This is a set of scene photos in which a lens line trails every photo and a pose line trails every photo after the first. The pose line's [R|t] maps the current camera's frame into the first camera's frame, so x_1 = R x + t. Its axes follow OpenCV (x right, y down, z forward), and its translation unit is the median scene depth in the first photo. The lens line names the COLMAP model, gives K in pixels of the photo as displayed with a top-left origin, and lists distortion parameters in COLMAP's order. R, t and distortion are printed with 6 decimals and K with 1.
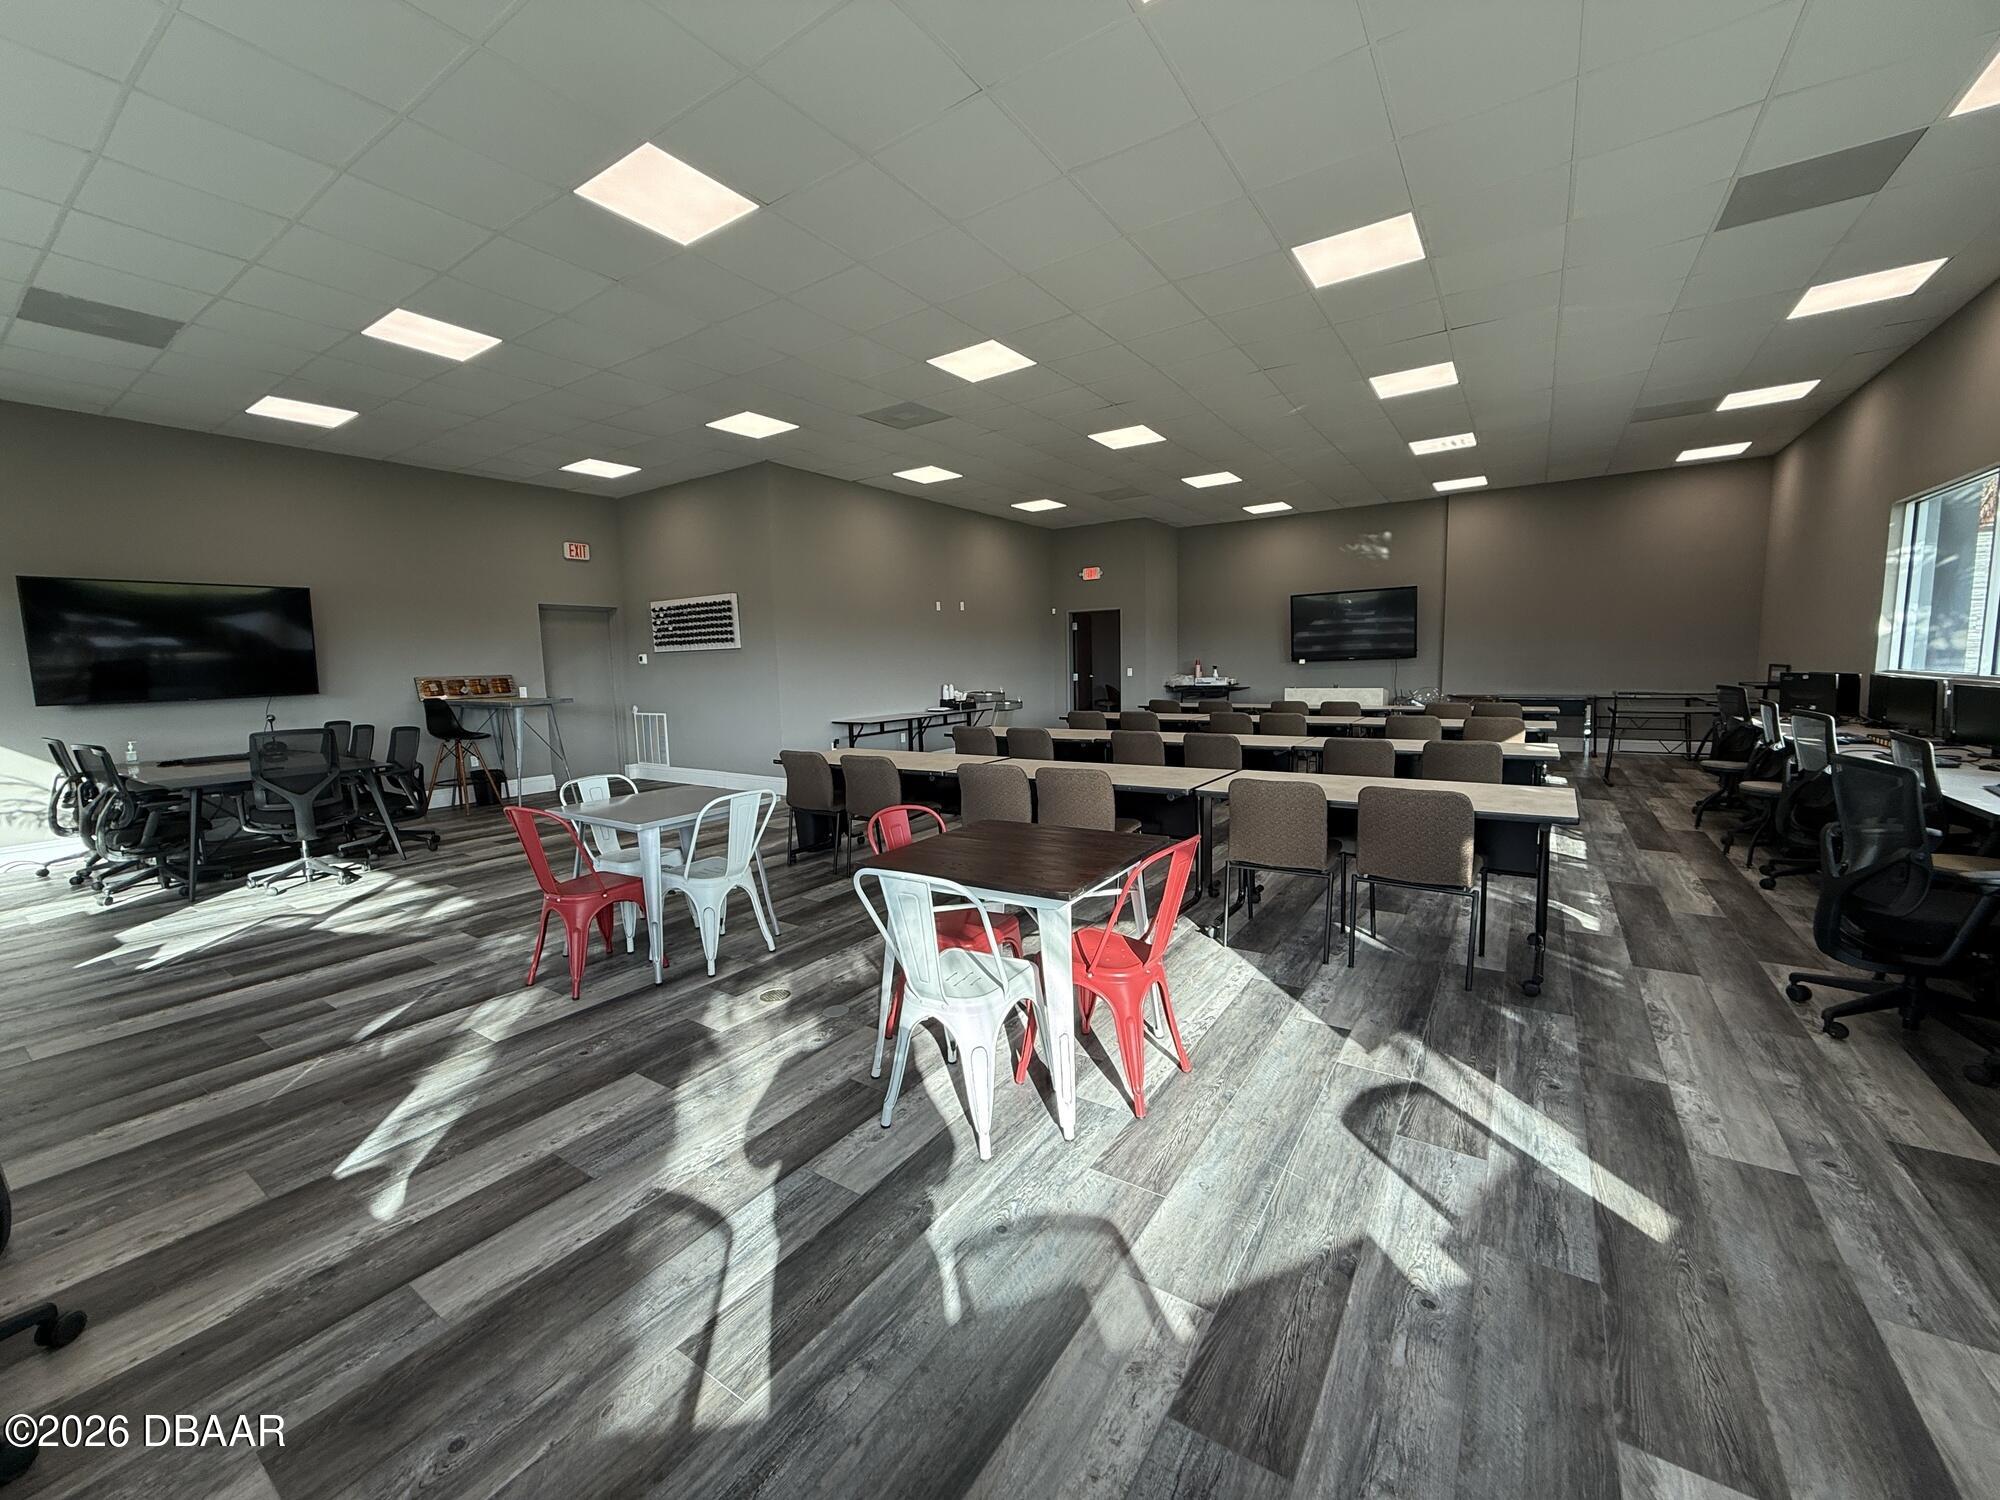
lens RADIAL K [[792.8, 0, 993.9], [0, 792.8, 747.8], [0, 0, 1]] dist [-0.000089, -0.000177]
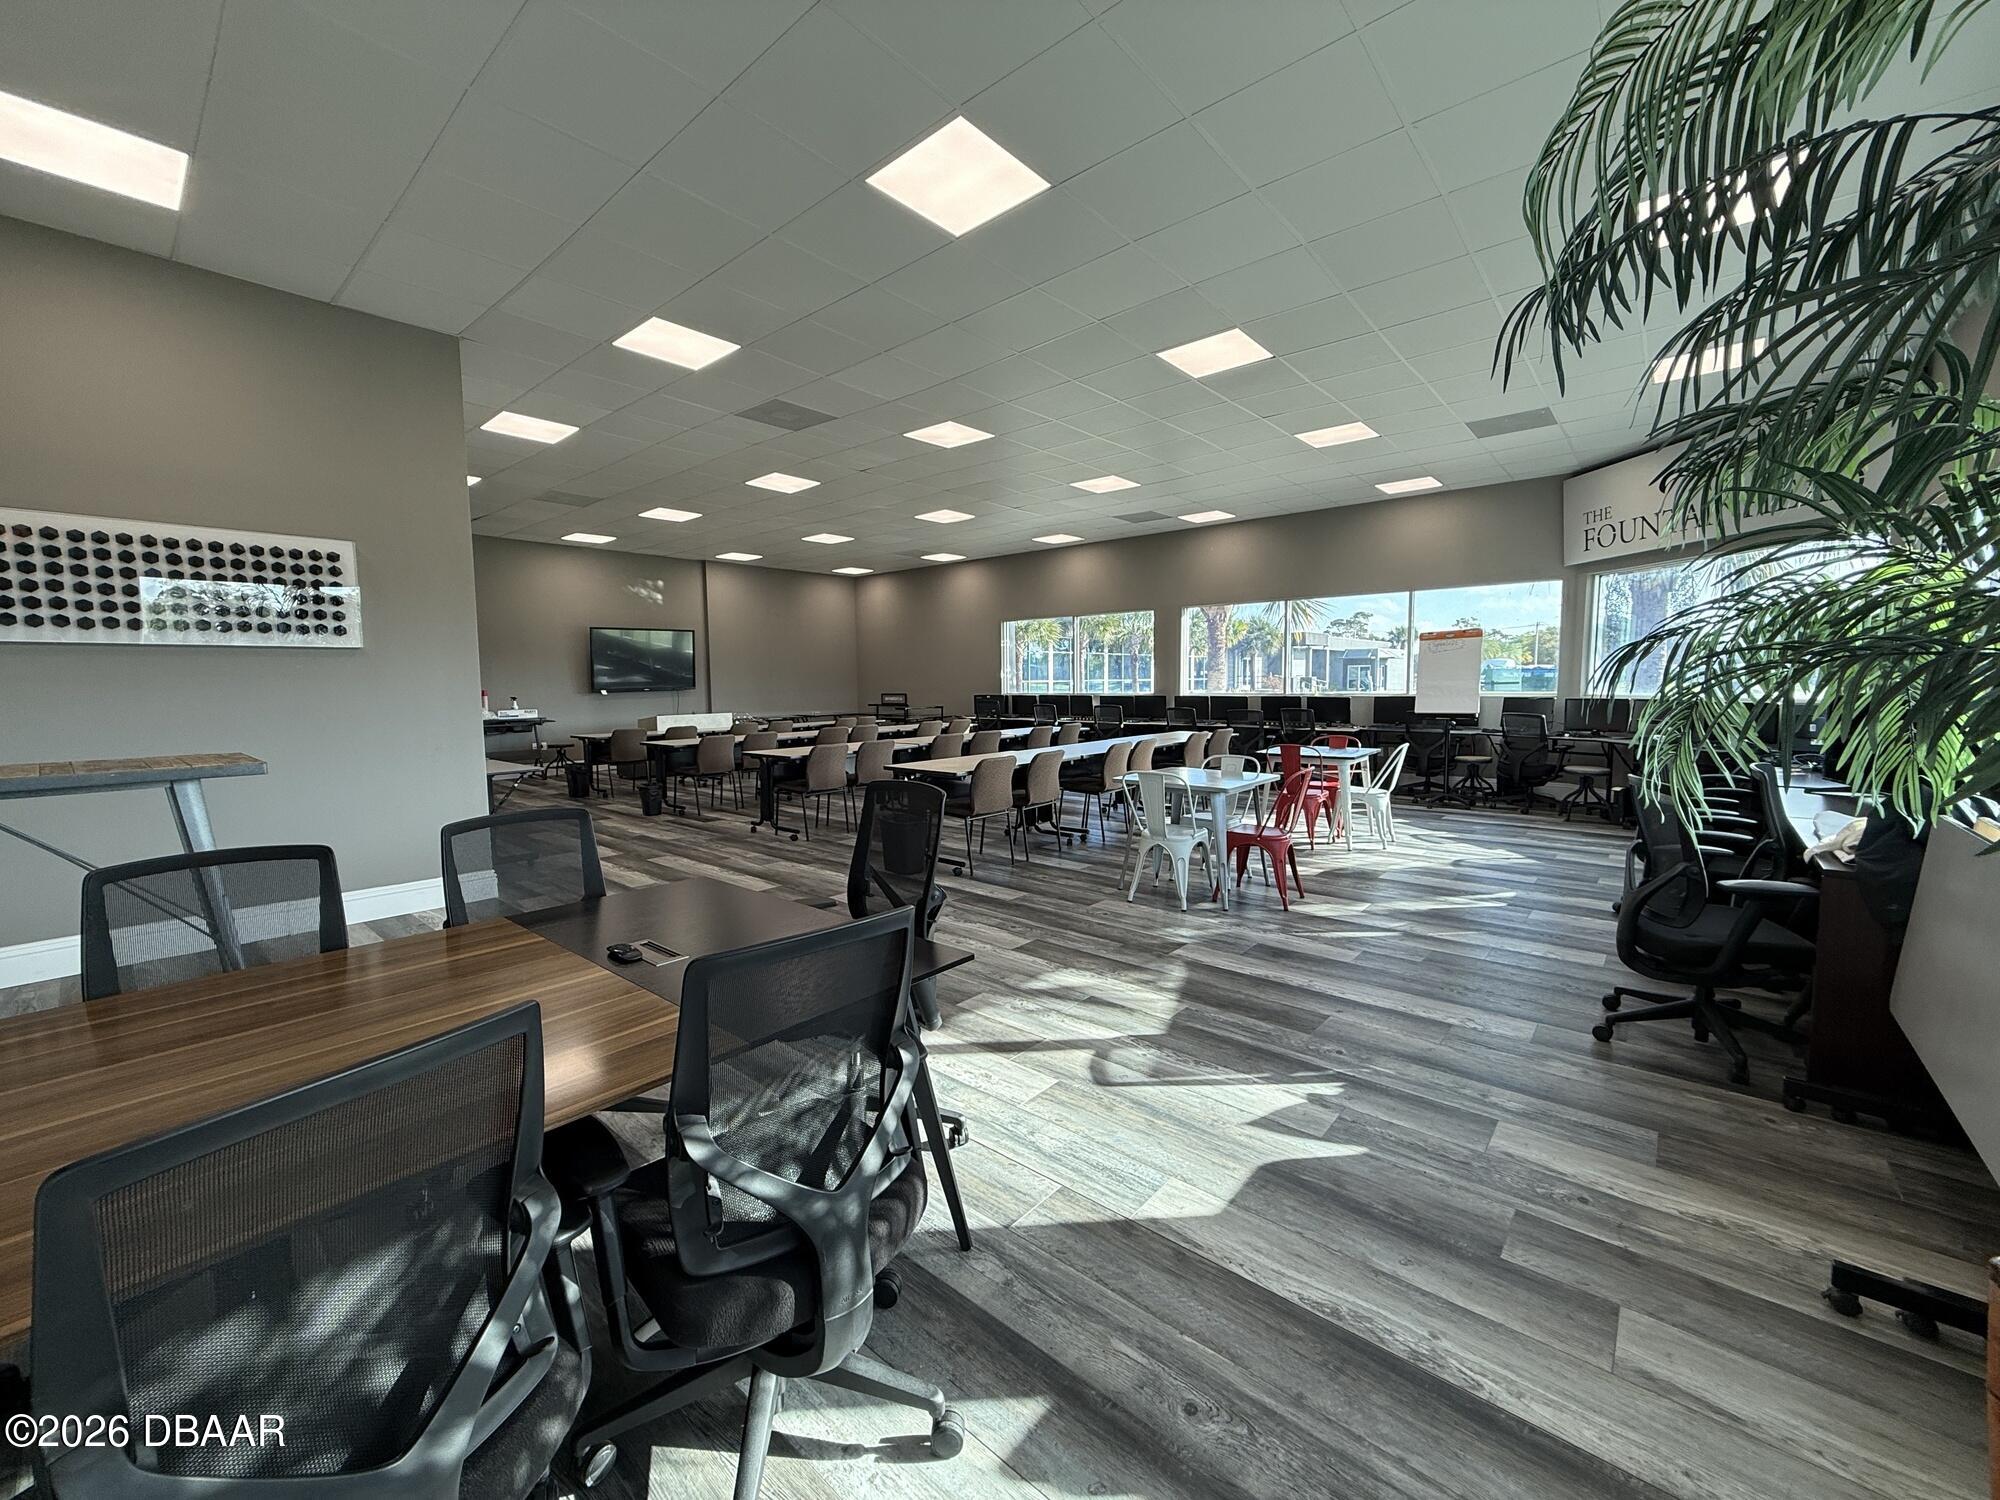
lens RADIAL K [[792.8, 0, 990.7], [0, 792.8, 751.4], [0, 0, 1]] dist [-0.000089, -0.000177]
pose [[0.121087, -0.064145, 0.990567, -1.243361], [0.116619, 0.991918, 0.049977, -0.054701], [-0.985768, 0.109468, 0.127589, 0.828314]]
